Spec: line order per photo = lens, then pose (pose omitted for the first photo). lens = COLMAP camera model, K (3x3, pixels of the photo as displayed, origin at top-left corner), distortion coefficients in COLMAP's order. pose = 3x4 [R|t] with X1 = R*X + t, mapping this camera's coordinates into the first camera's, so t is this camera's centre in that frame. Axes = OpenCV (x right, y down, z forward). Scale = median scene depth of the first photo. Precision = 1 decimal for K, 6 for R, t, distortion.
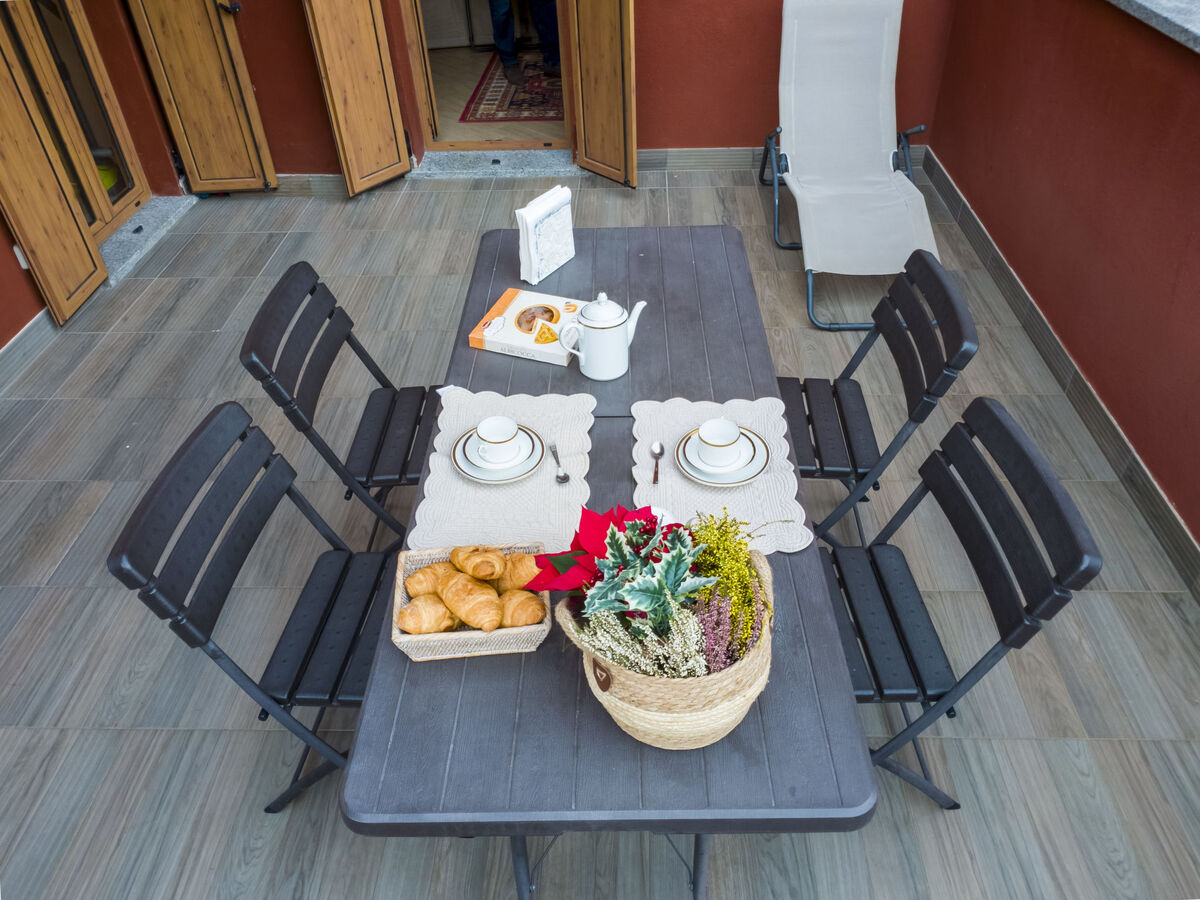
lens RADIAL K [[900.3, 0, 668.4], [0, 900.3, 550.6], [0, 0, 1]] dist [0.002677, -0.003407]
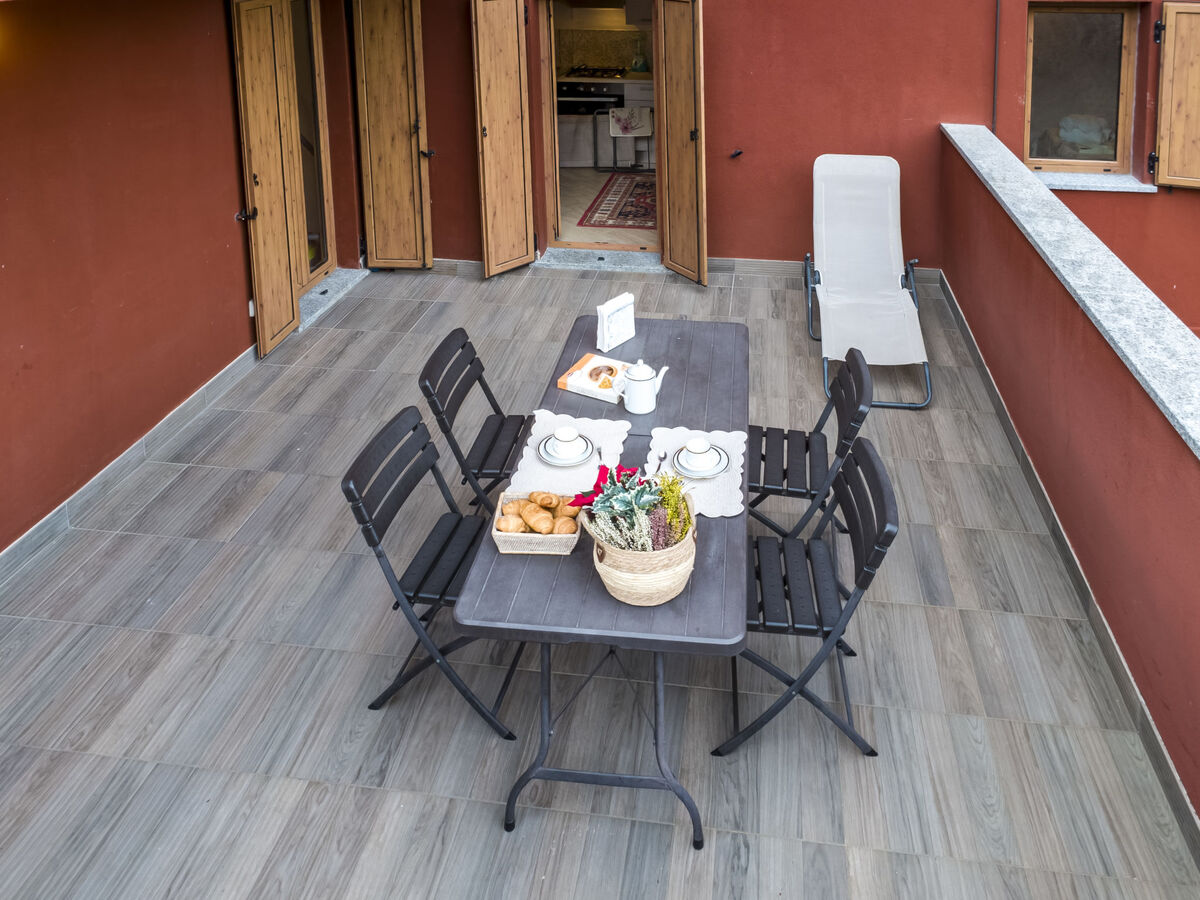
lens RADIAL K [[934.2, 0, 623.9], [0, 934.2, 400.1], [0, 0, 1]] dist [0.001330, 0.004845]
pose [[0.985506, 0.077757, -0.150772, 0.109534], [-0.111924, 0.965909, -0.233437, 0.126585], [0.127481, 0.246928, 0.960612, -0.422581]]
